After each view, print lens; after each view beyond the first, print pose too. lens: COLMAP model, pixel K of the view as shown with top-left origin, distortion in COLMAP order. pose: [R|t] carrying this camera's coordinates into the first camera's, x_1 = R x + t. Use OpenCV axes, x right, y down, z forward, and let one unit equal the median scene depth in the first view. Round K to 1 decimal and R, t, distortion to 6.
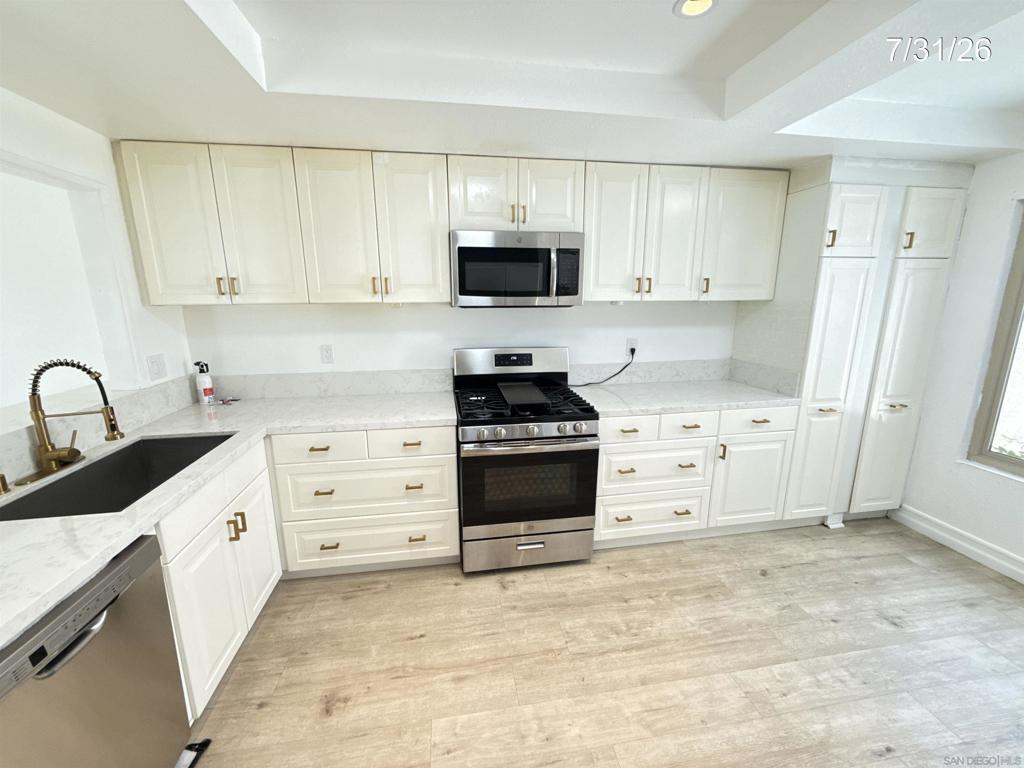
lens RADIAL K [[408.5, 0, 512.2], [0, 408.5, 384.7], [0, 0, 1]] dist [0.000460, 0.000430]
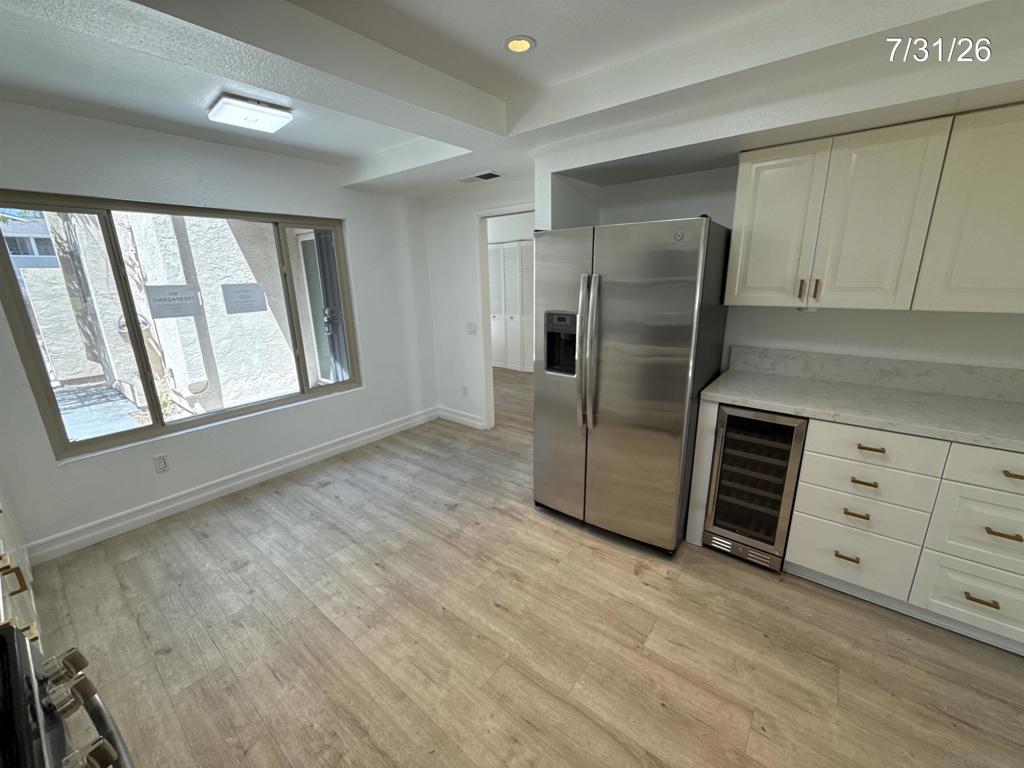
lens RADIAL K [[408.5, 0, 508.8], [0, 408.5, 382.9], [0, 0, 1]] dist [0.000460, 0.000430]
pose [[-0.668497, -0.172379, 0.723462, -0.333993], [0.184409, 0.903970, 0.385787, -0.200495], [-0.720489, 0.391311, -0.572513, 0.901321]]
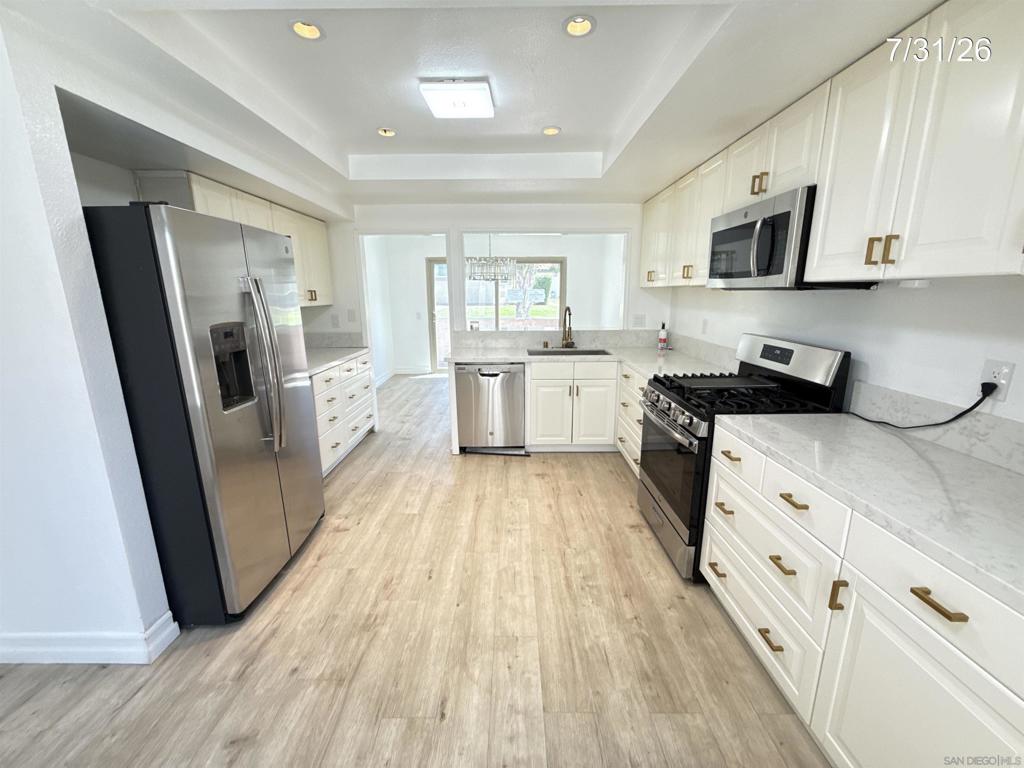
lens RADIAL K [[408.5, 0, 510.8], [0, 408.5, 384.3], [0, 0, 1]] dist [0.000460, 0.000430]
pose [[-0.162495, 0.222690, -0.961251, 1.203411], [-0.205699, 0.945150, 0.253732, -0.135632], [0.965030, 0.238958, -0.107775, 0.764870]]
